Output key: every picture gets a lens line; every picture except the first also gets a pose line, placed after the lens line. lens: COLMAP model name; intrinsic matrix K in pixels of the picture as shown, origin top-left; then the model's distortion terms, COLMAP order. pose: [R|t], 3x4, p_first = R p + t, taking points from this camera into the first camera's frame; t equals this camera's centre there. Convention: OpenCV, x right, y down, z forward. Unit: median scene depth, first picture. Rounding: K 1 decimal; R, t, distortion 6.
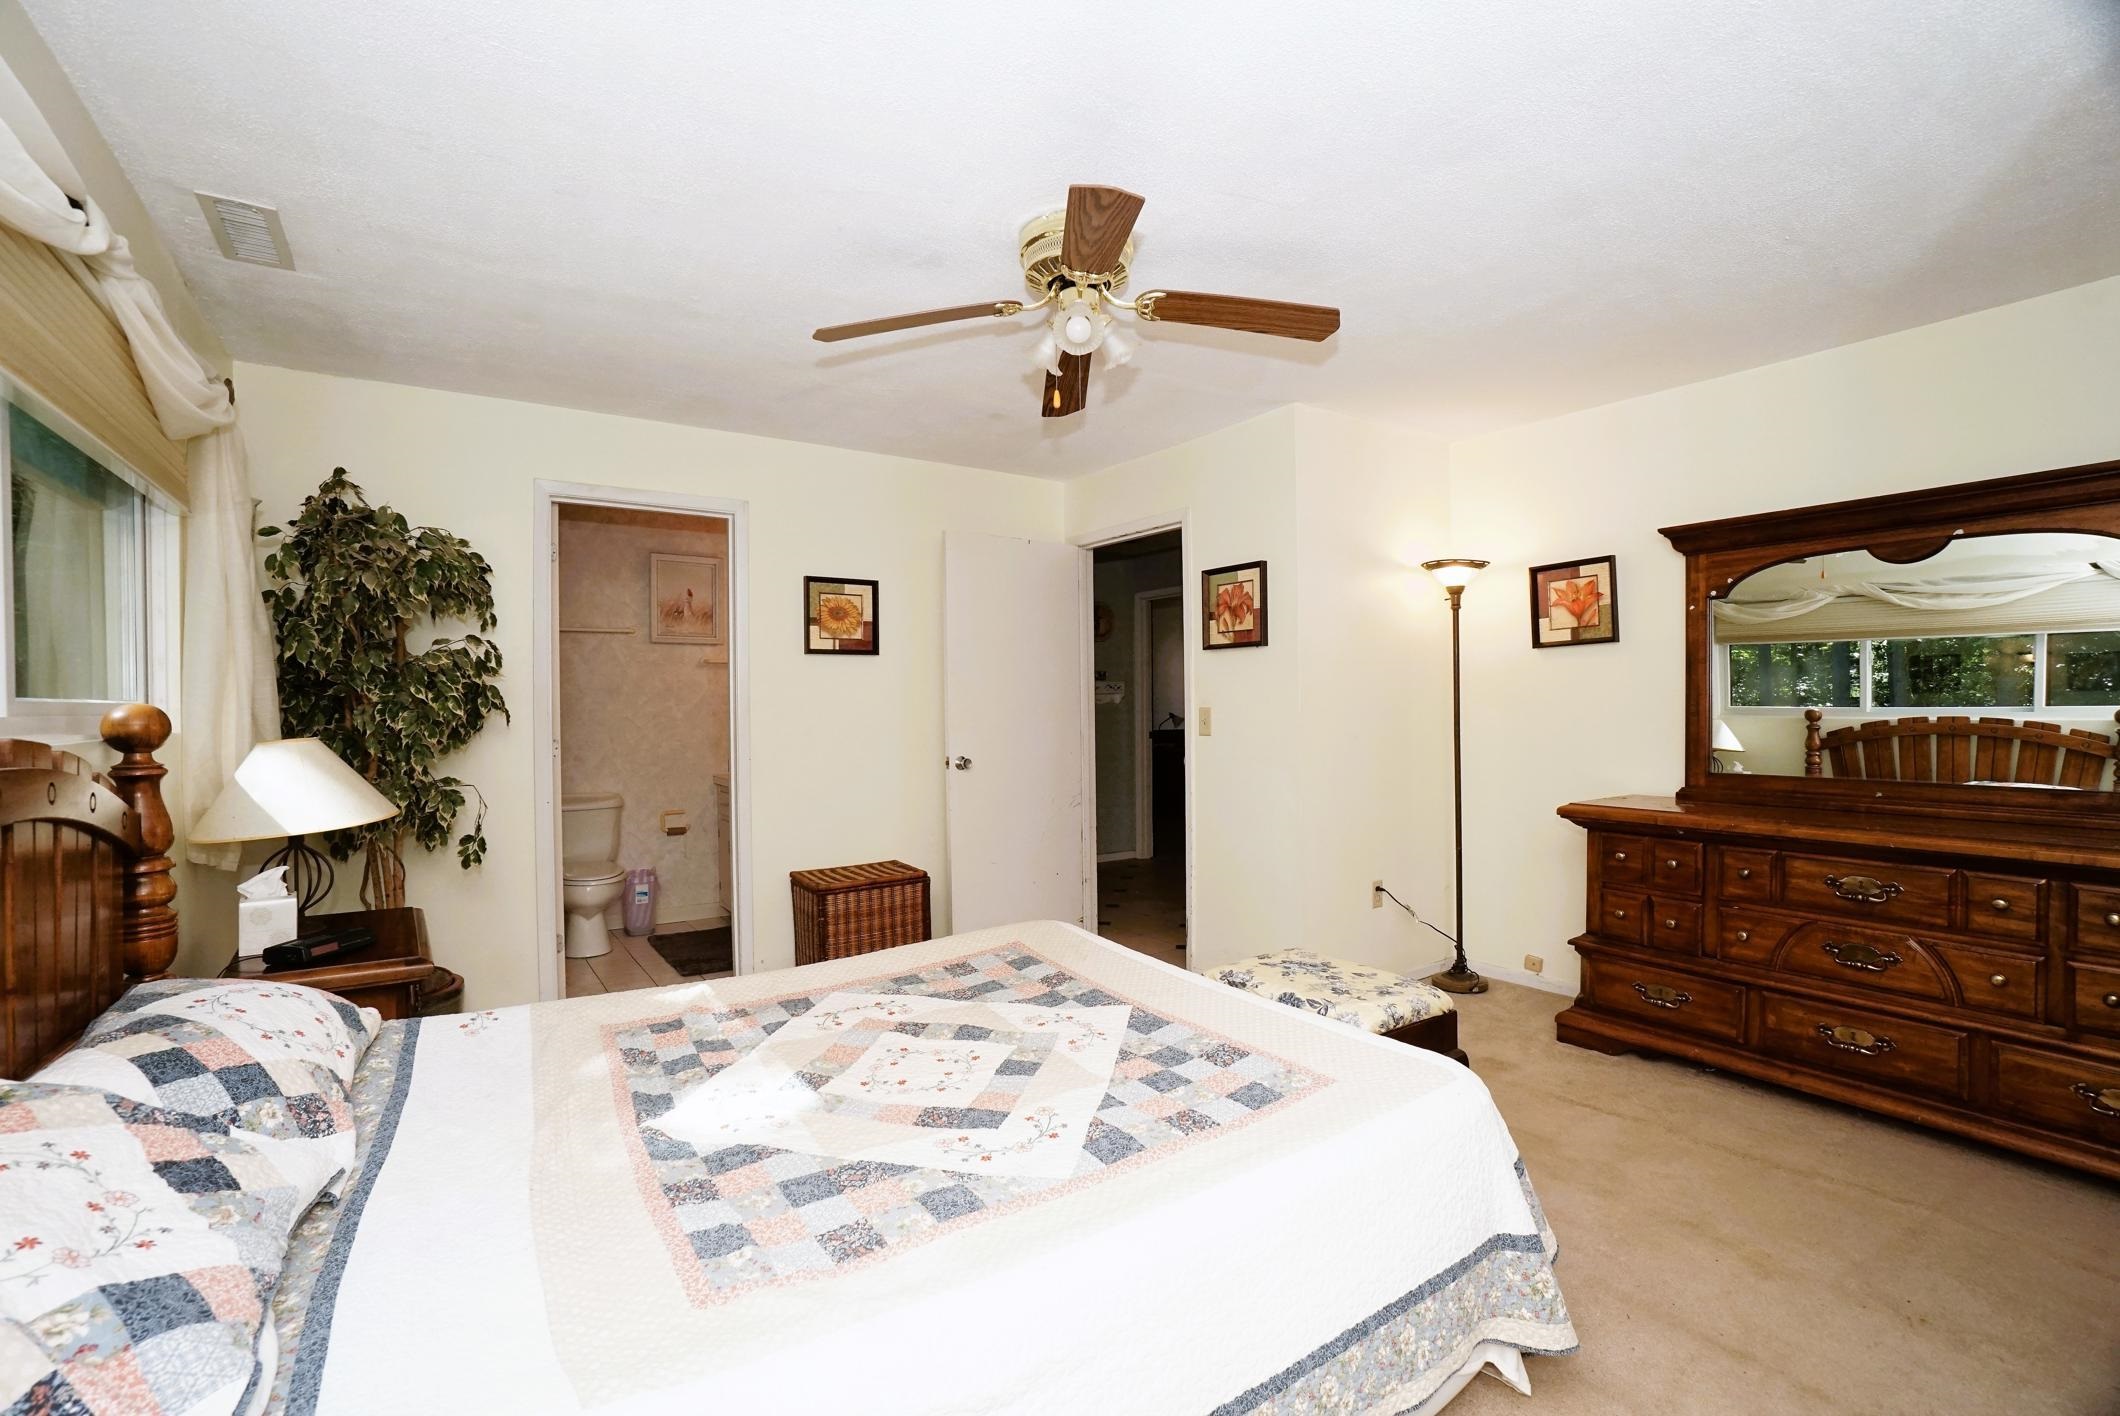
lens RADIAL K [[930.3, 0, 1055.7], [0, 930.3, 715.4], [0, 0, 1]] dist [-0.040572, 0.002308]
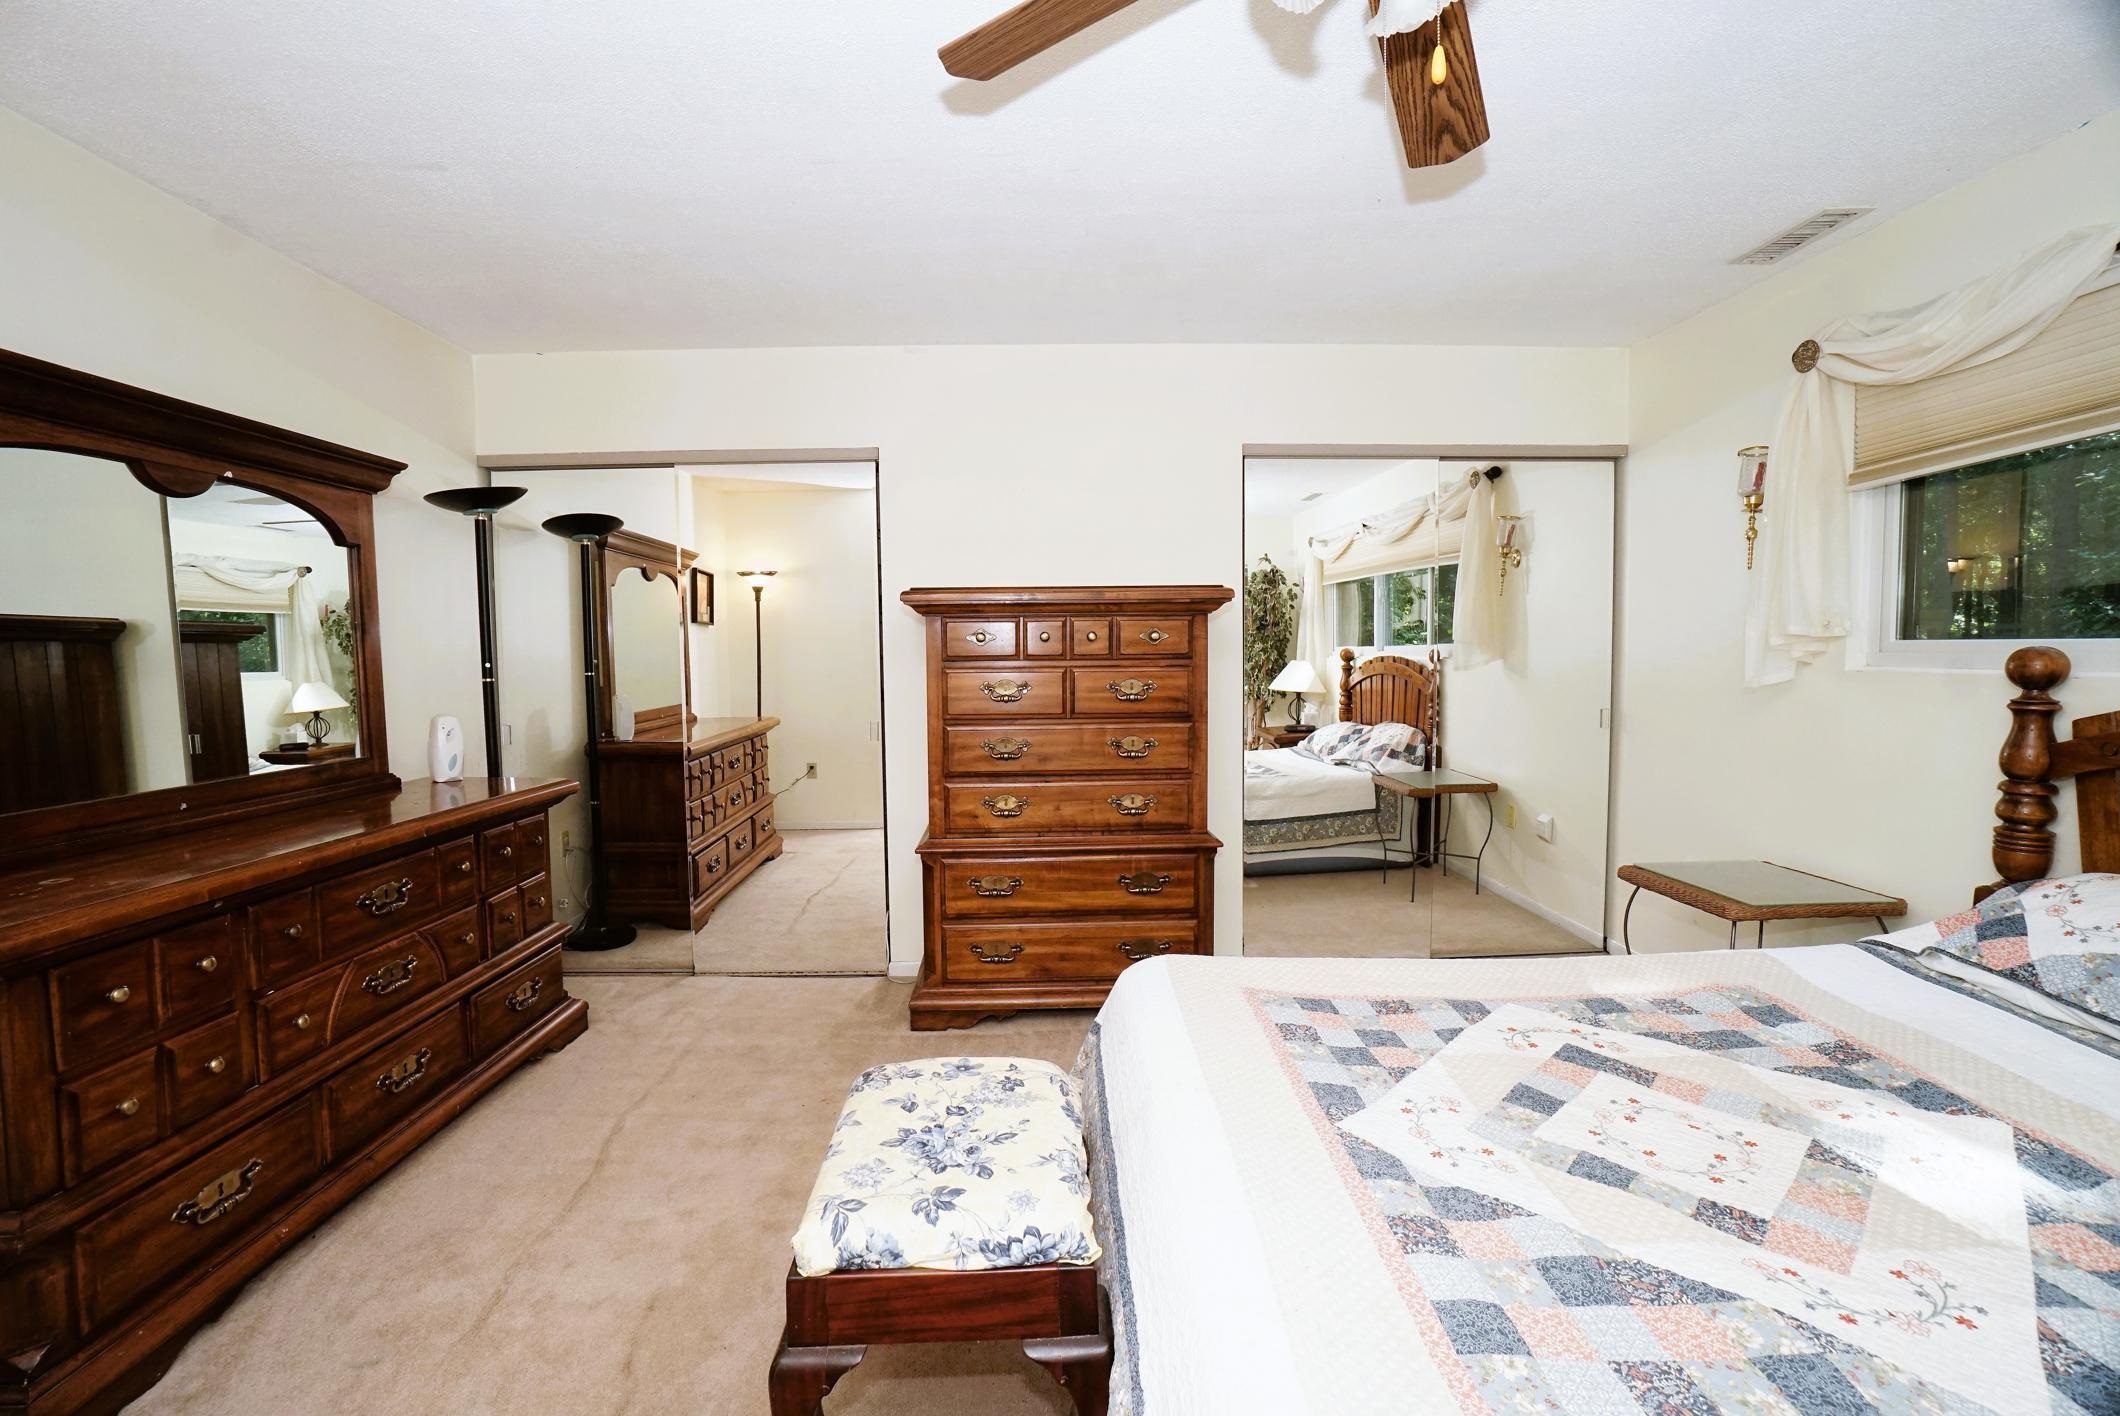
lens RADIAL K [[930.3, 0, 1041.7], [0, 930.3, 707.3], [0, 0, 1]] dist [-0.040572, 0.002308]
pose [[-0.833672, -0.015994, 0.552028, -0.094351], [0.026654, 0.997250, 0.069146, -0.033324], [-0.551616, 0.072359, -0.830954, 1.535889]]
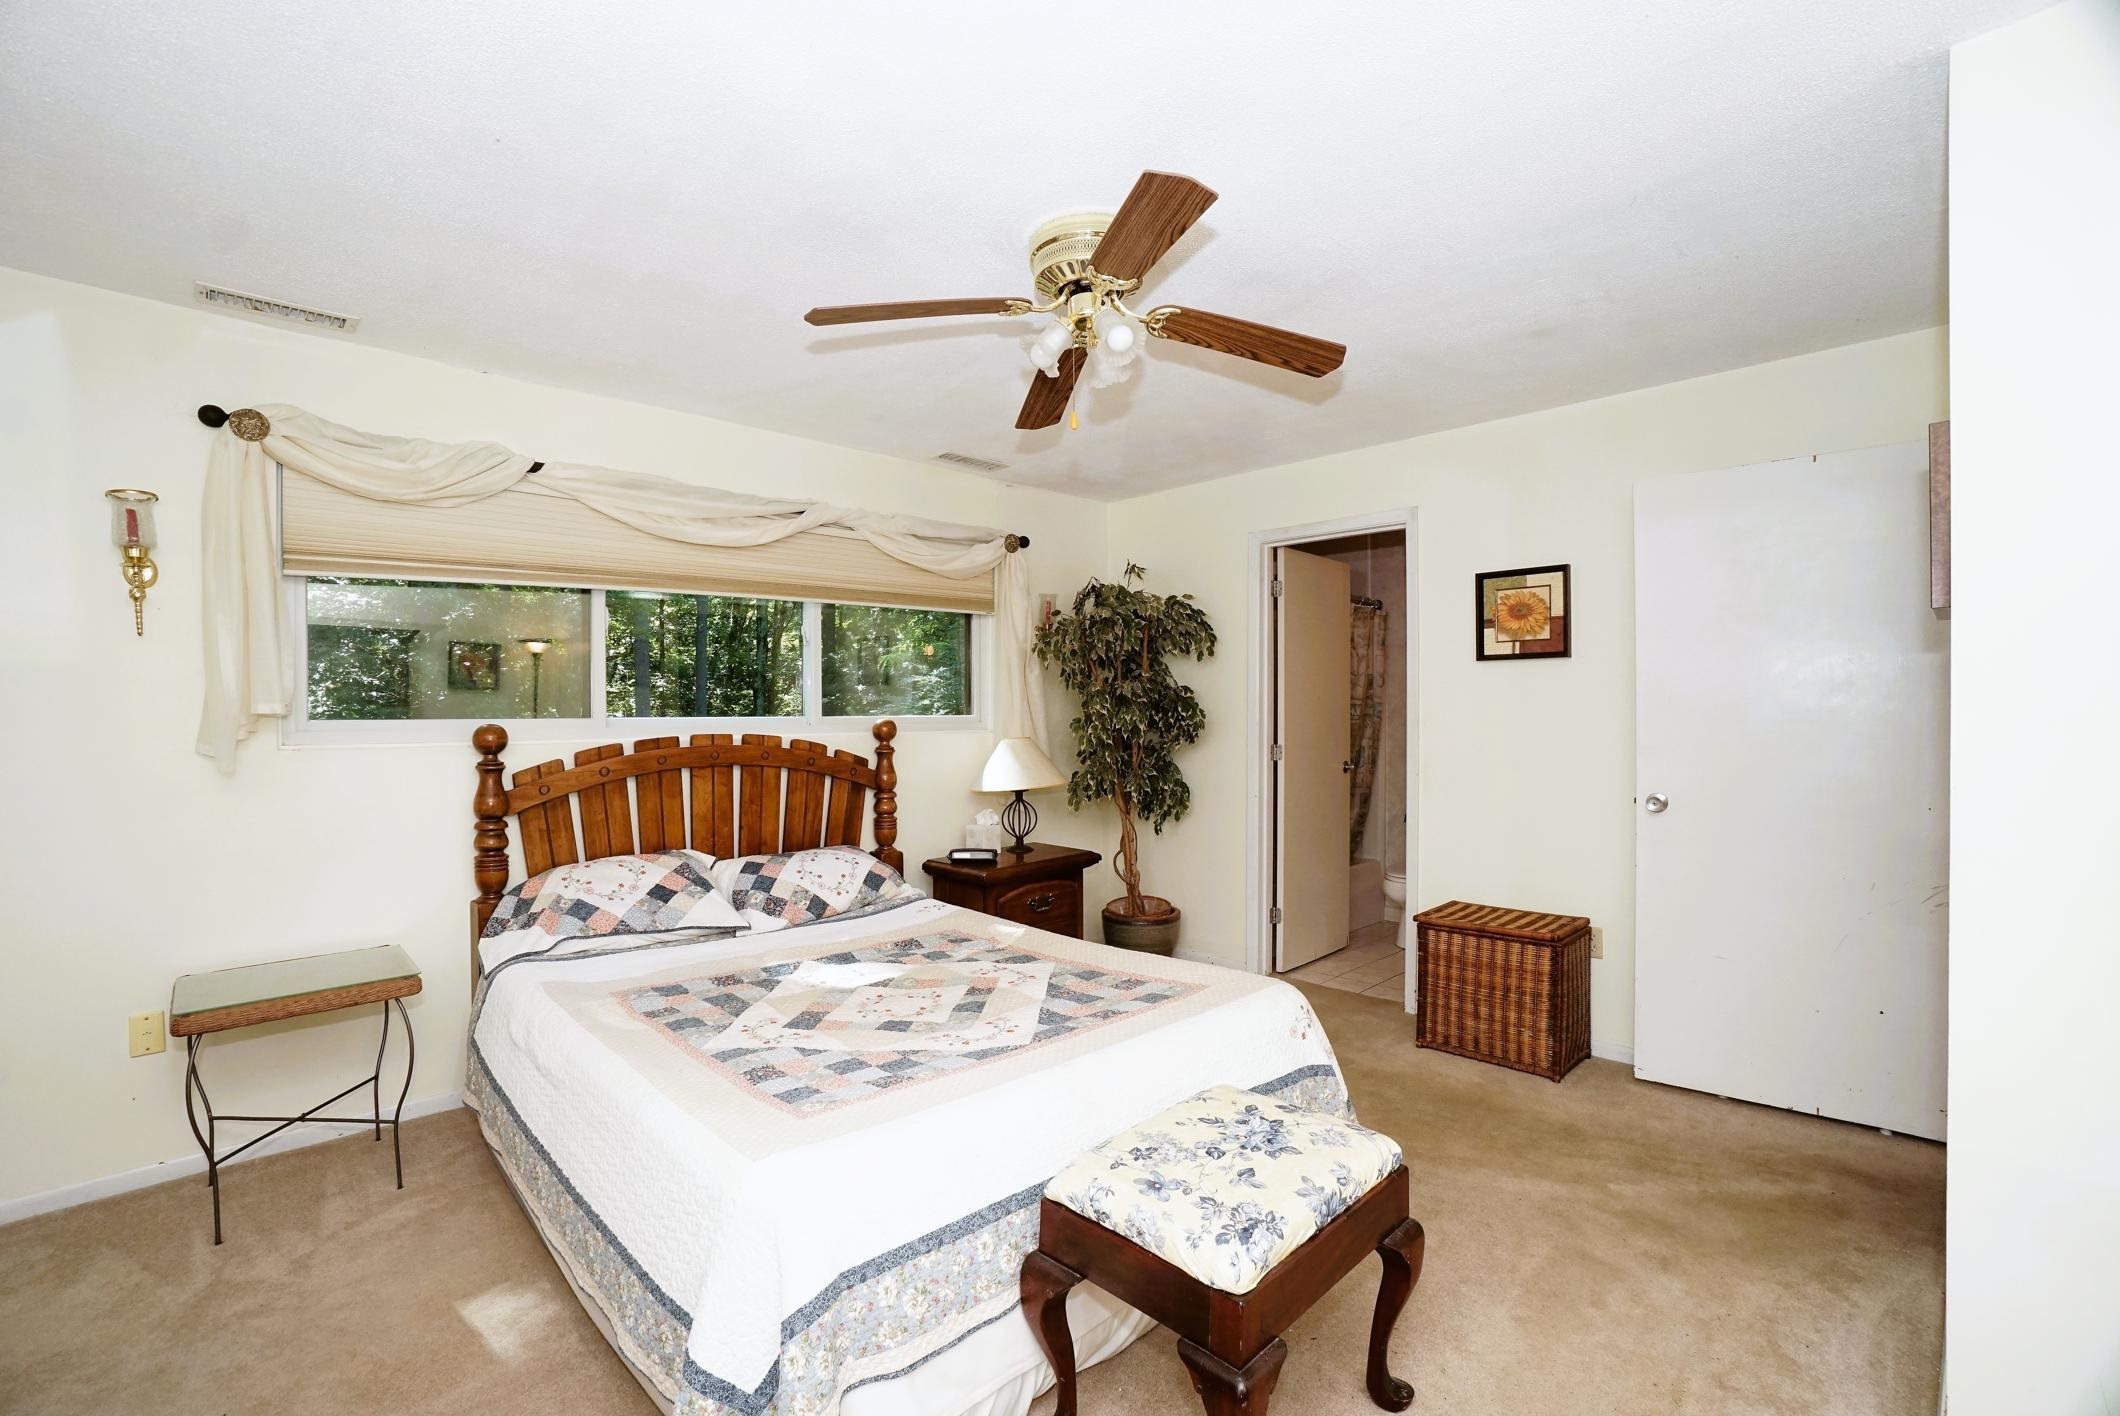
lens RADIAL K [[930.3, 0, 1047.0], [0, 930.3, 710.7], [0, 0, 1]] dist [-0.040572, 0.002308]
pose [[0.160198, 0.006492, -0.987063, 0.971779], [-0.006775, 0.999962, 0.005477, -0.037430], [0.987062, 0.005810, 0.160236, 0.808205]]
